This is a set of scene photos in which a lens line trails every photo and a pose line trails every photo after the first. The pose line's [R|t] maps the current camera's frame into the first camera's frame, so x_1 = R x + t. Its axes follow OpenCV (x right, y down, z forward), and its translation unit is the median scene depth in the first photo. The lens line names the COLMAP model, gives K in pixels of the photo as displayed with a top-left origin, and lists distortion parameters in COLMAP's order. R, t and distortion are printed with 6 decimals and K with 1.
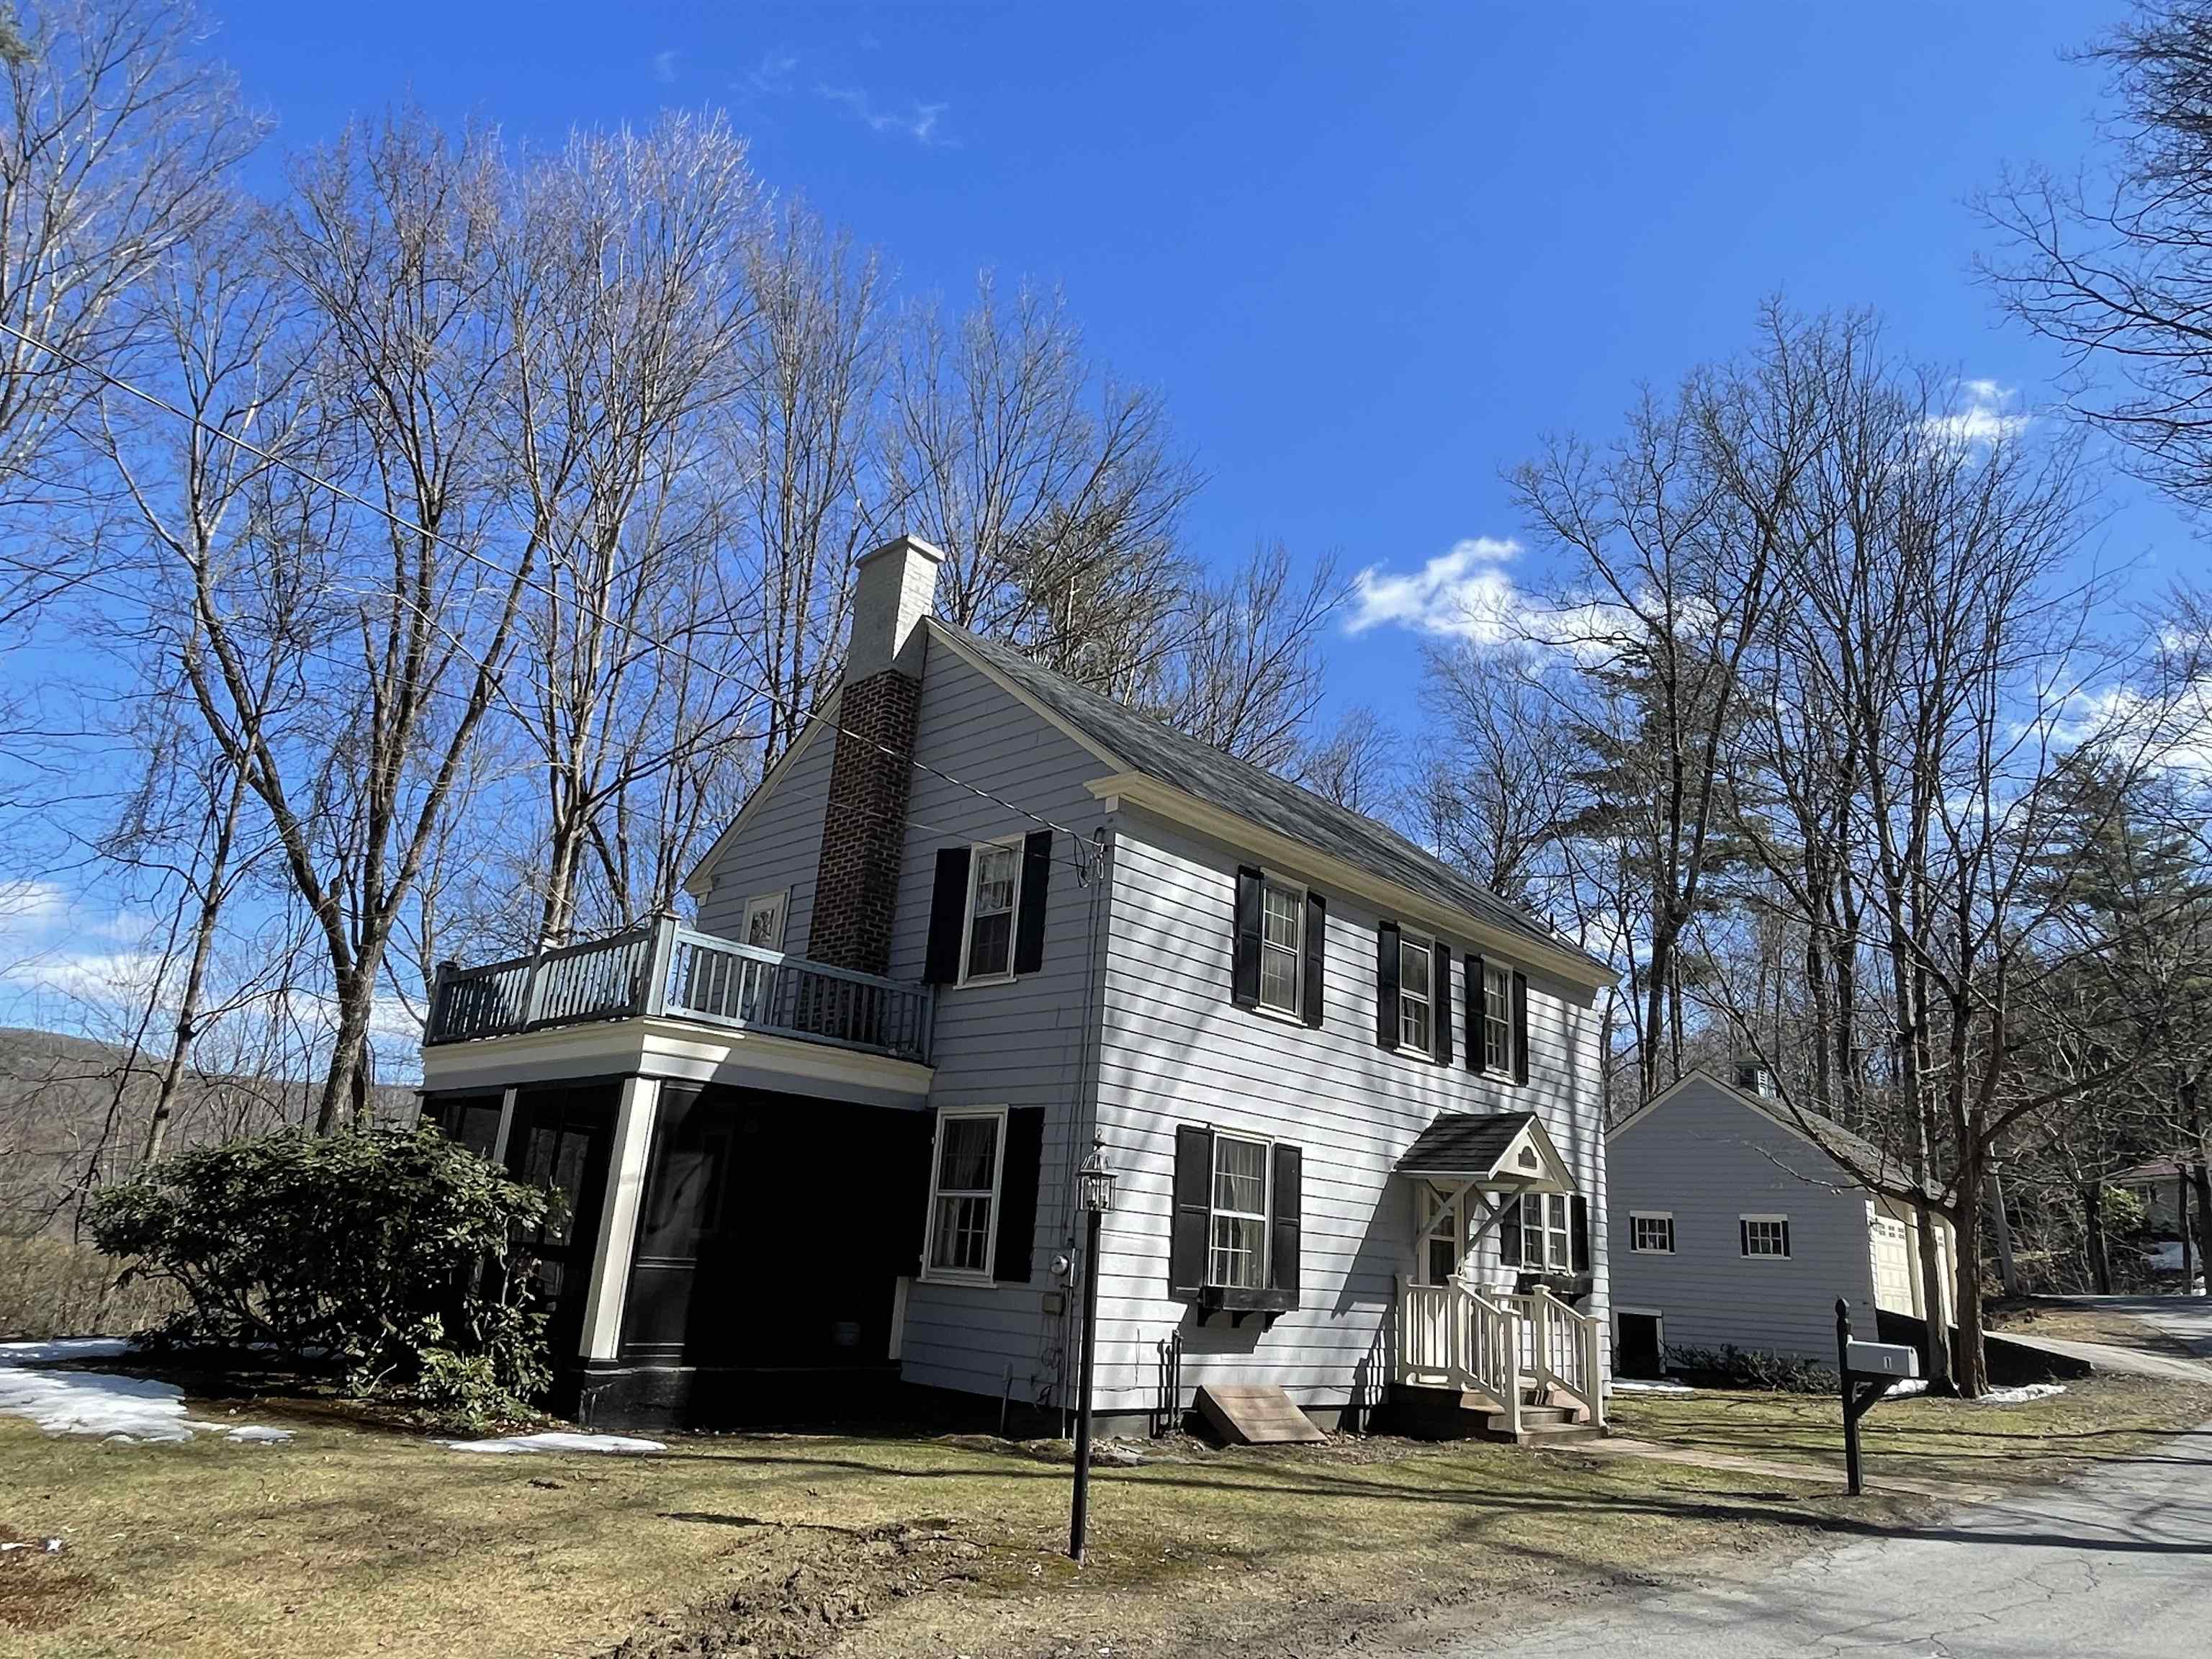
lens RADIAL K [[1374.1, 0, 1106.0], [0, 1374.1, 829.5], [0, 0, 1]] dist [-0.001979, -0.001888]
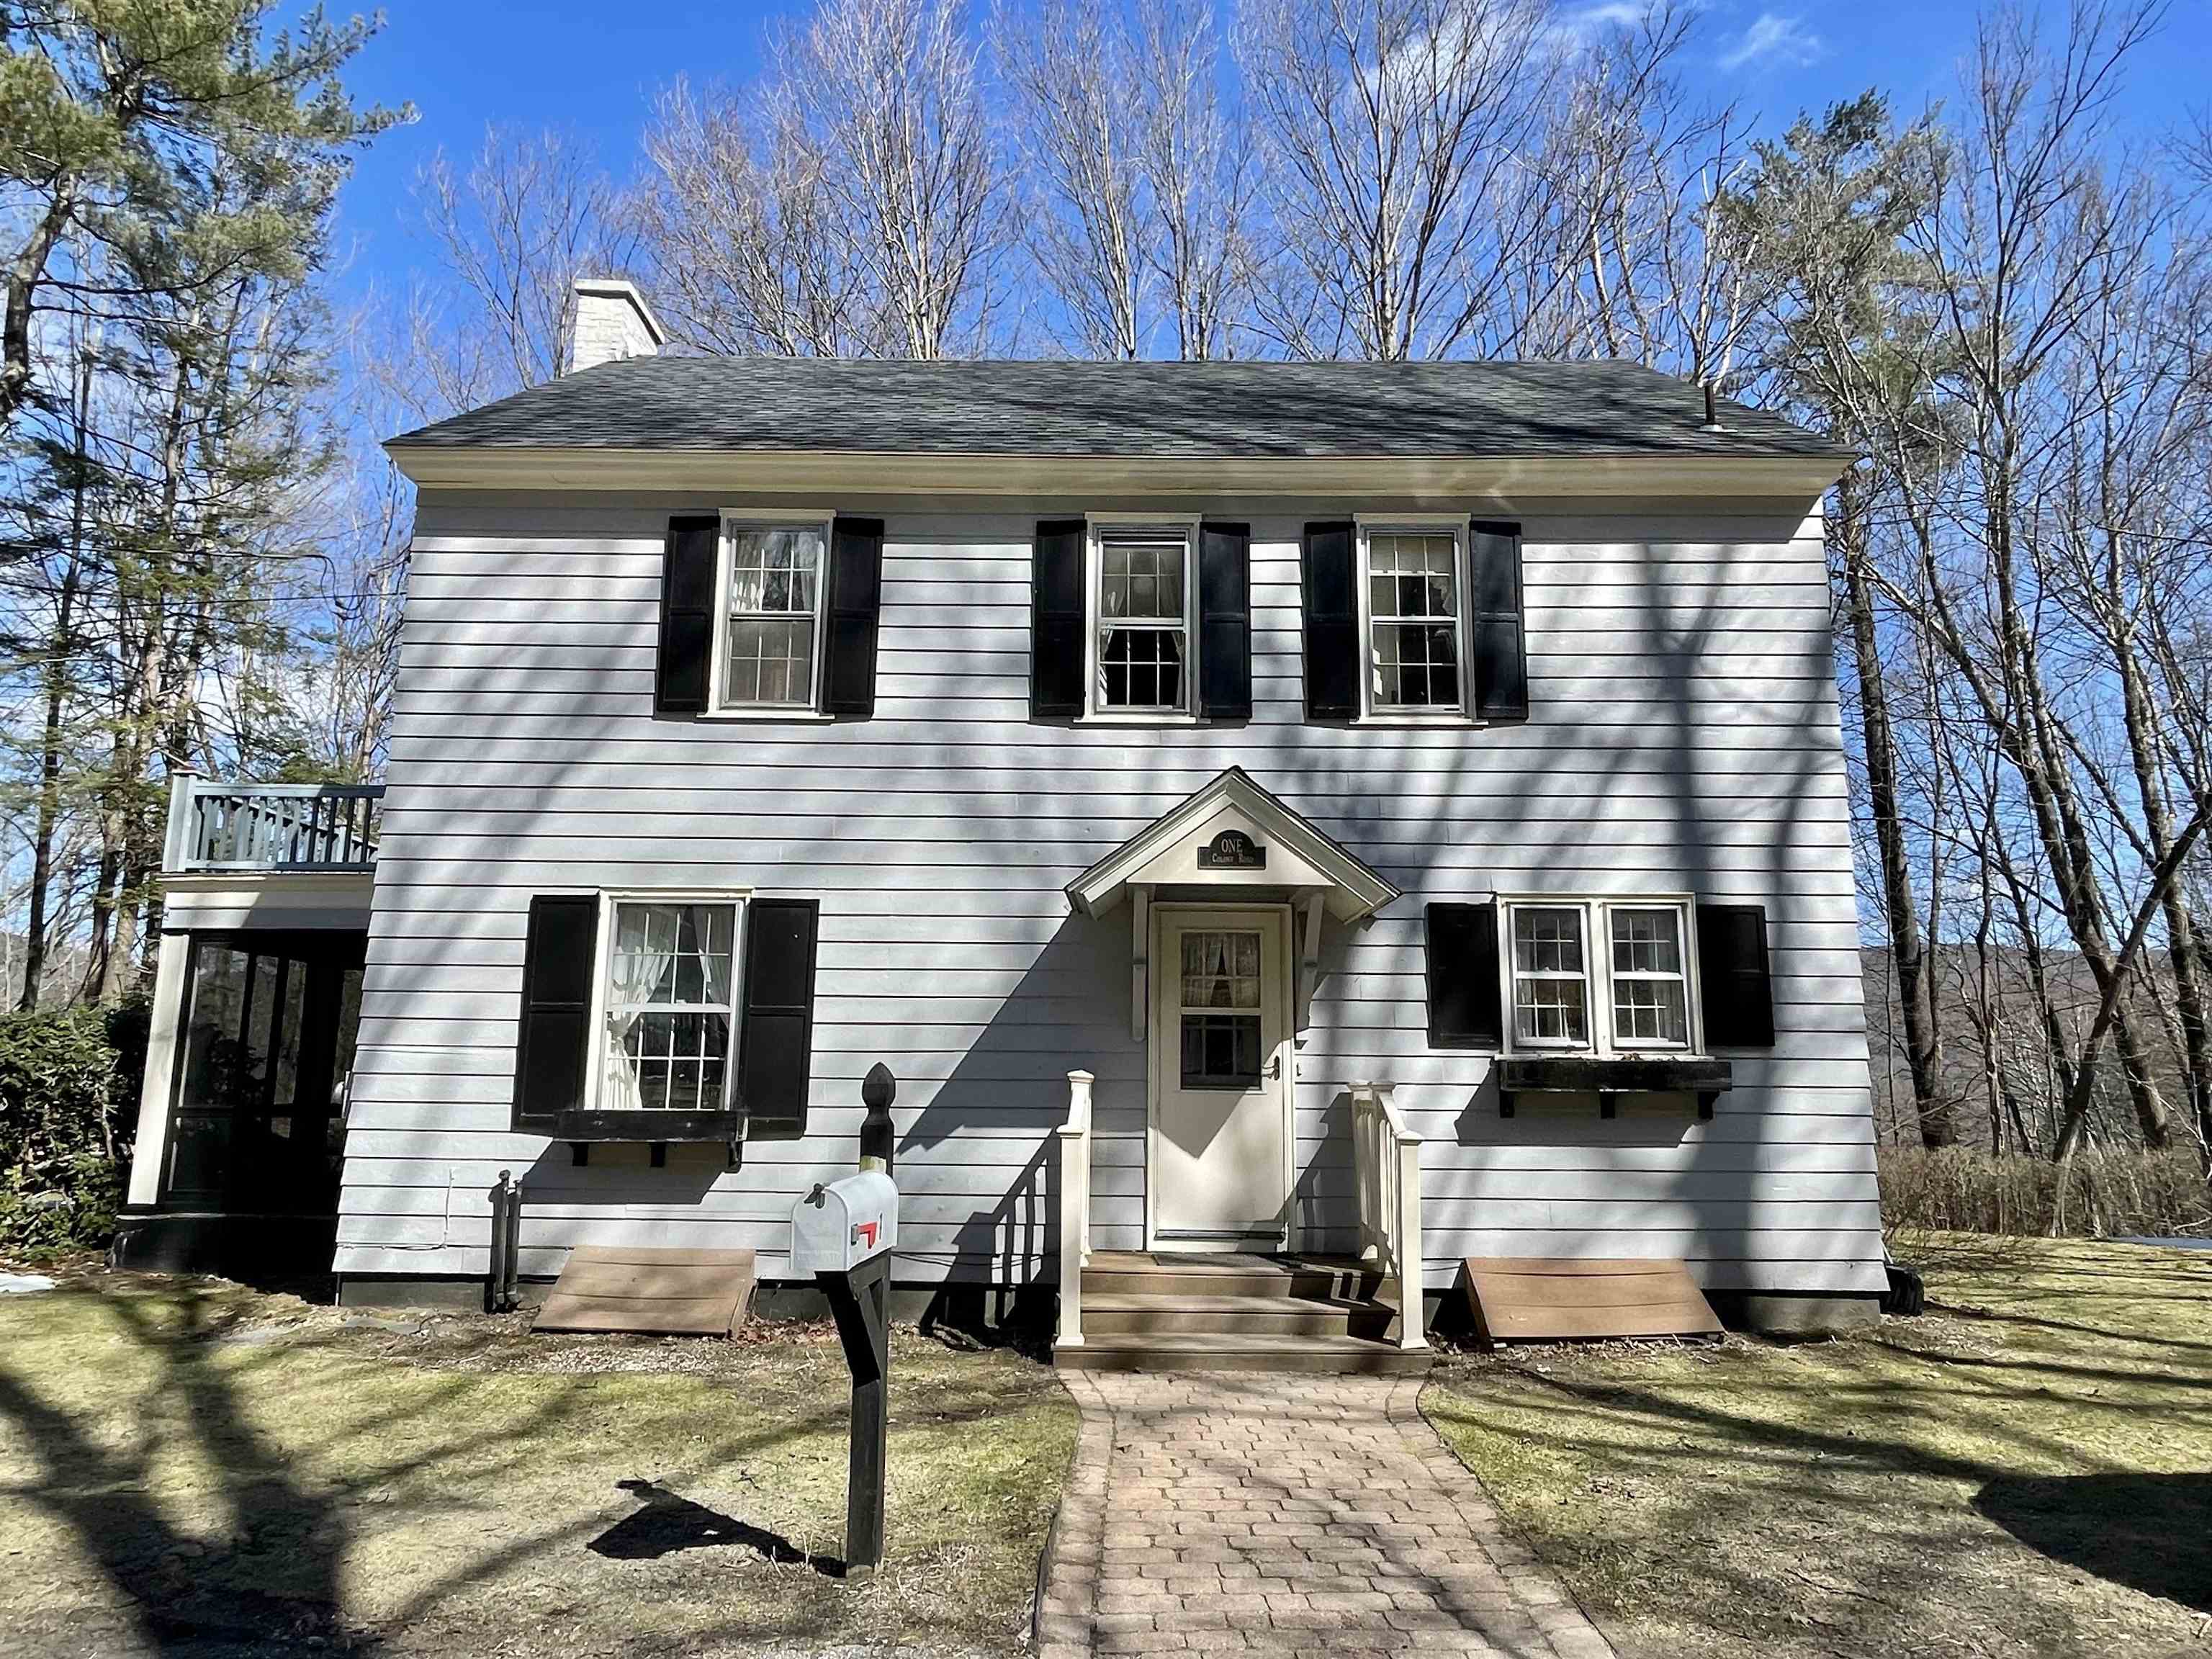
lens RADIAL K [[1344.9, 0, 1106.0], [0, 1344.9, 829.5], [0, 0, 1]] dist [-0.001603, -0.000946]
pose [[0.692691, -0.189536, -0.695885, 0.714426], [0.254510, 0.967018, -0.010042, 0.248195], [0.674836, -0.170154, 0.718083, 0.656352]]
